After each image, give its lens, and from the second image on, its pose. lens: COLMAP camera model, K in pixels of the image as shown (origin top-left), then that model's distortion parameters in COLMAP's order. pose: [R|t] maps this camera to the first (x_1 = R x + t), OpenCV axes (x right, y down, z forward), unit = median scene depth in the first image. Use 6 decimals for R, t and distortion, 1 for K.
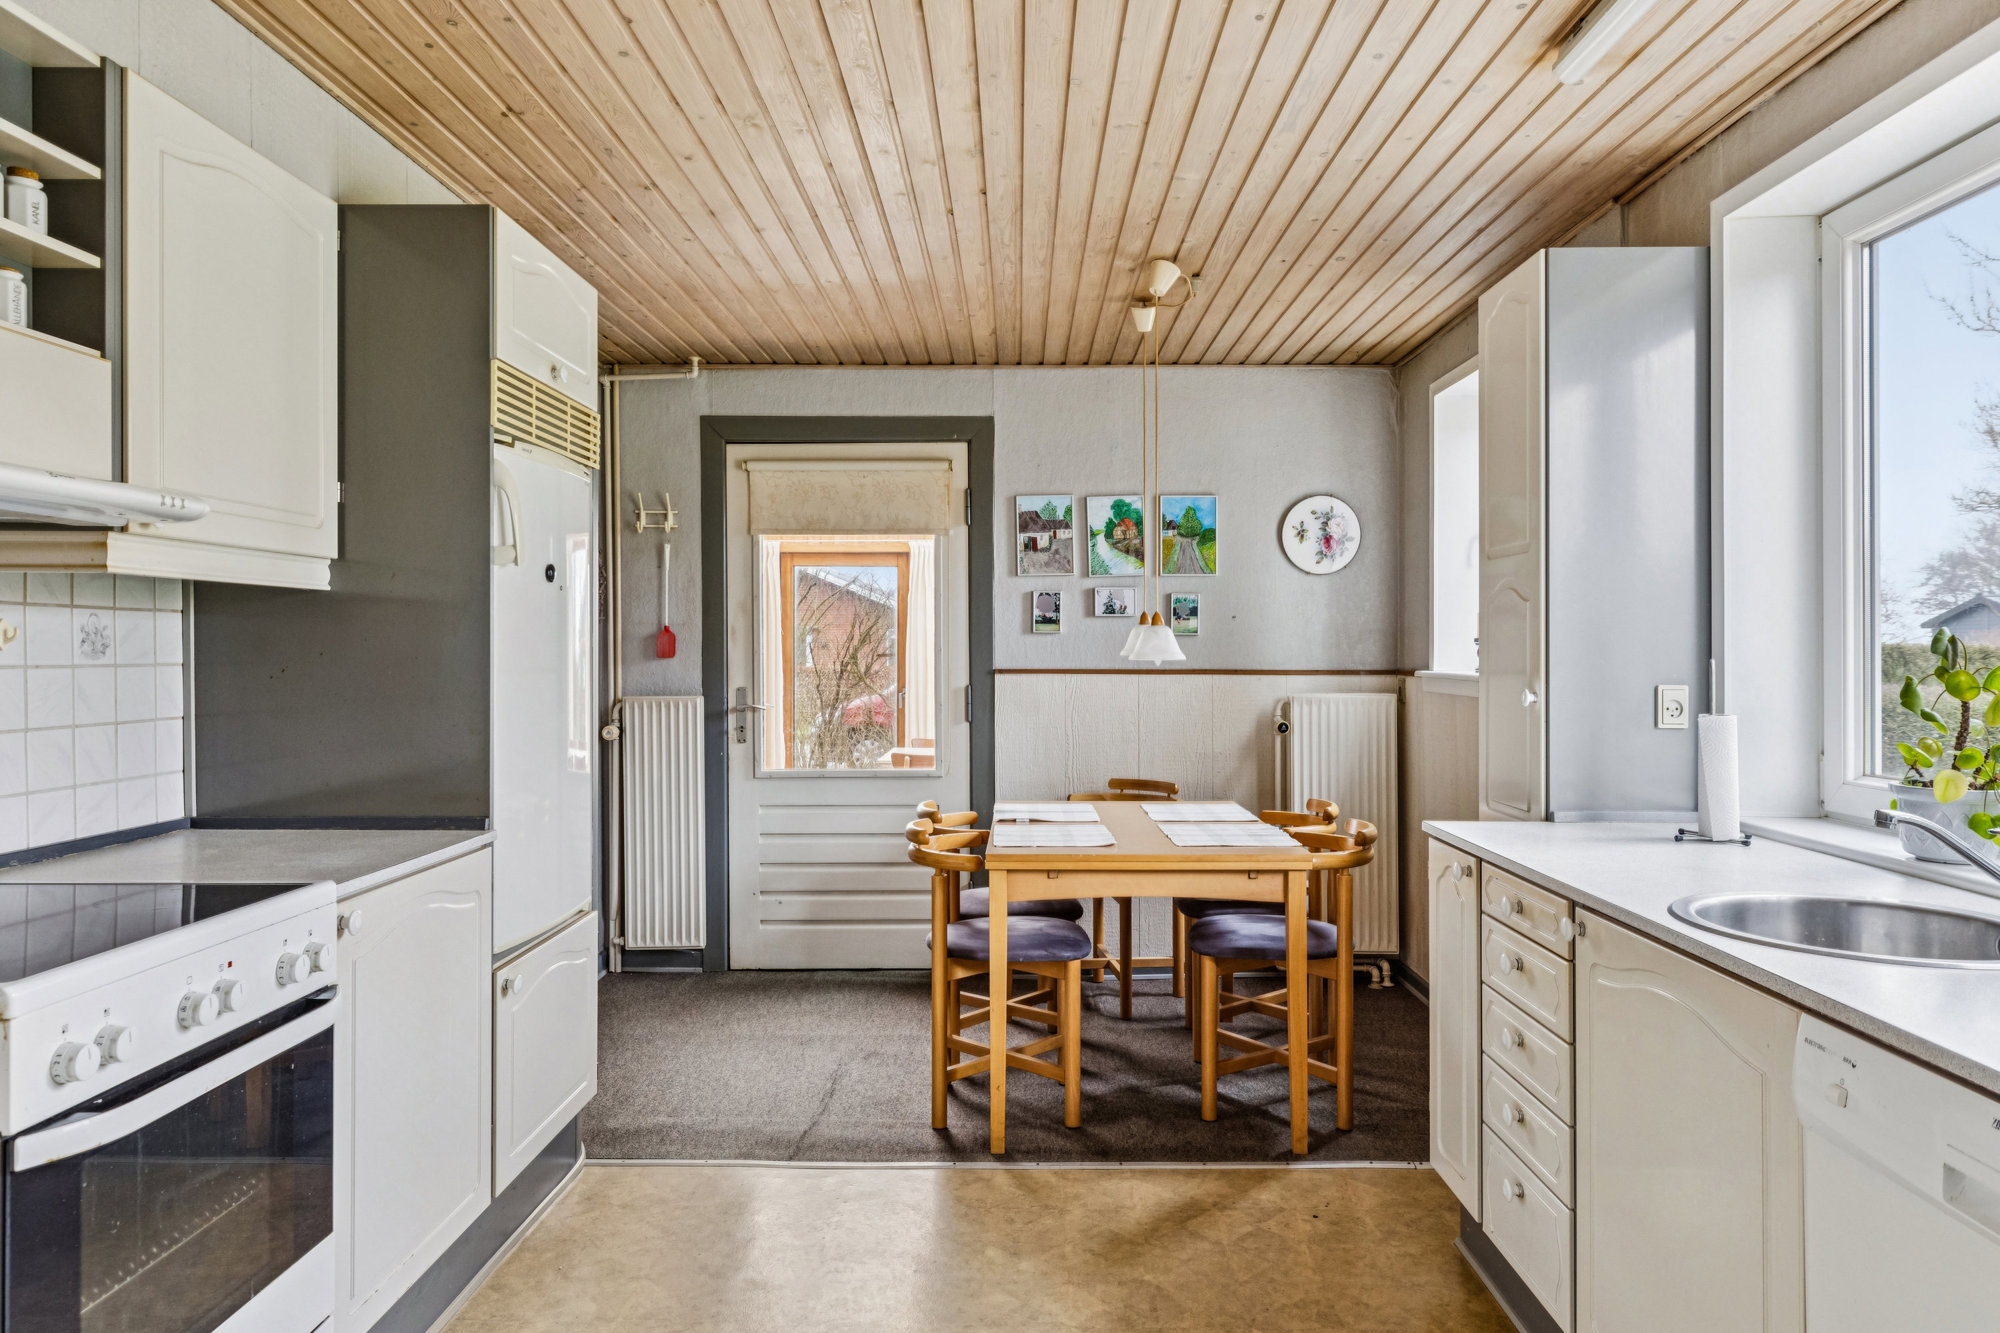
lens RADIAL K [[1376.7, 0, 999.7], [0, 1376.7, 660.7], [0, 0, 1]] dist [0.000080, 0.000001]
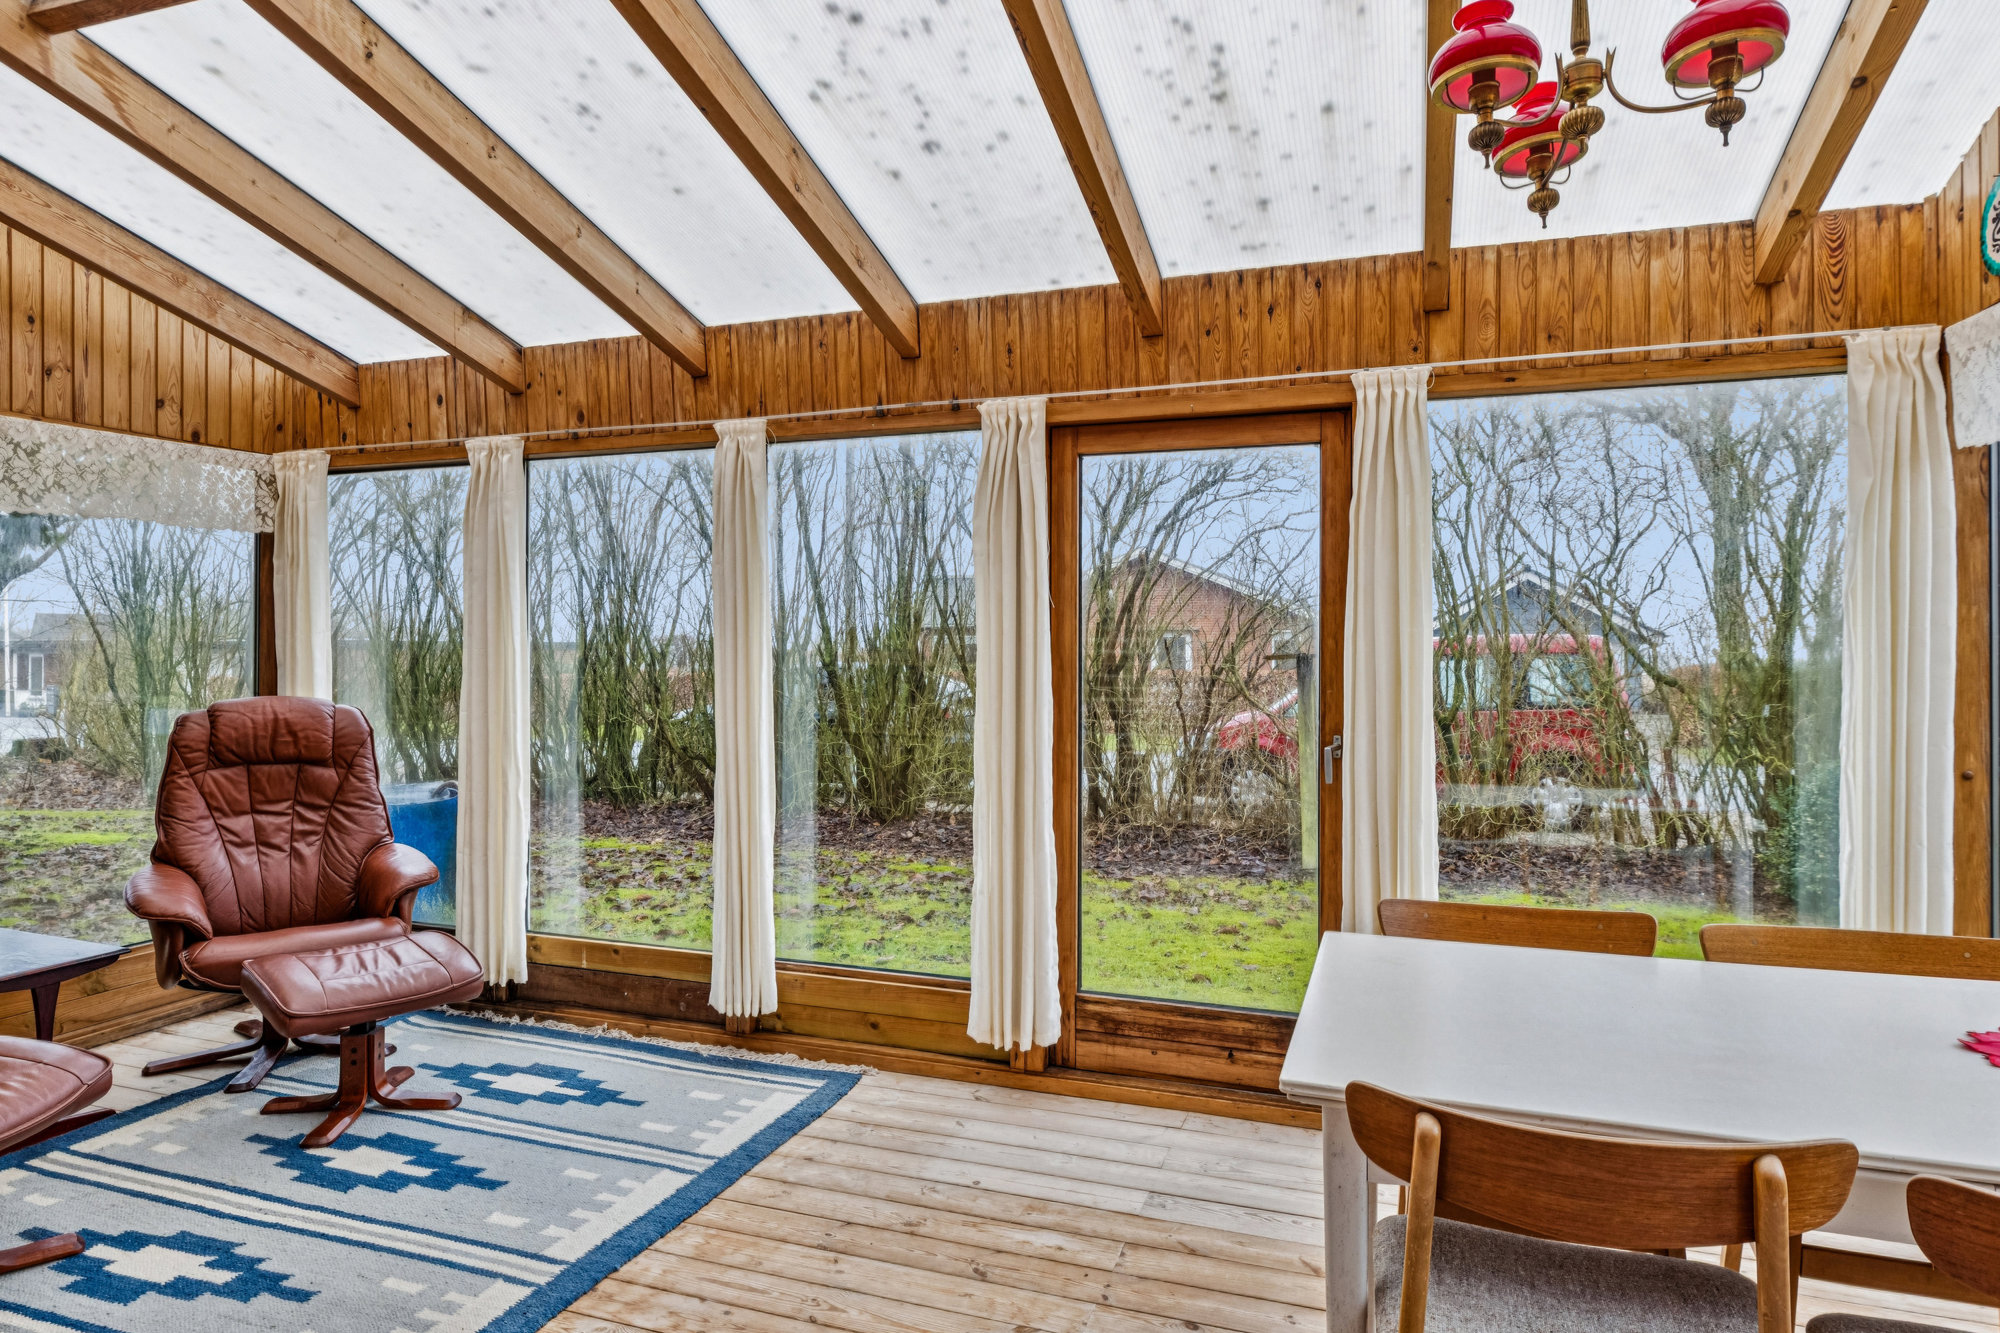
lens RADIAL K [[1157.4, 0, 994.1], [0, 1157.4, 663.4], [0, 0, 1]] dist [-0.000259, -0.000076]
pose [[0.950588, 0.005626, -0.310404, -0.038363], [-0.005346, 0.999984, 0.001752, -0.001155], [0.310409, -0.000006, 0.950603, 0.411577]]
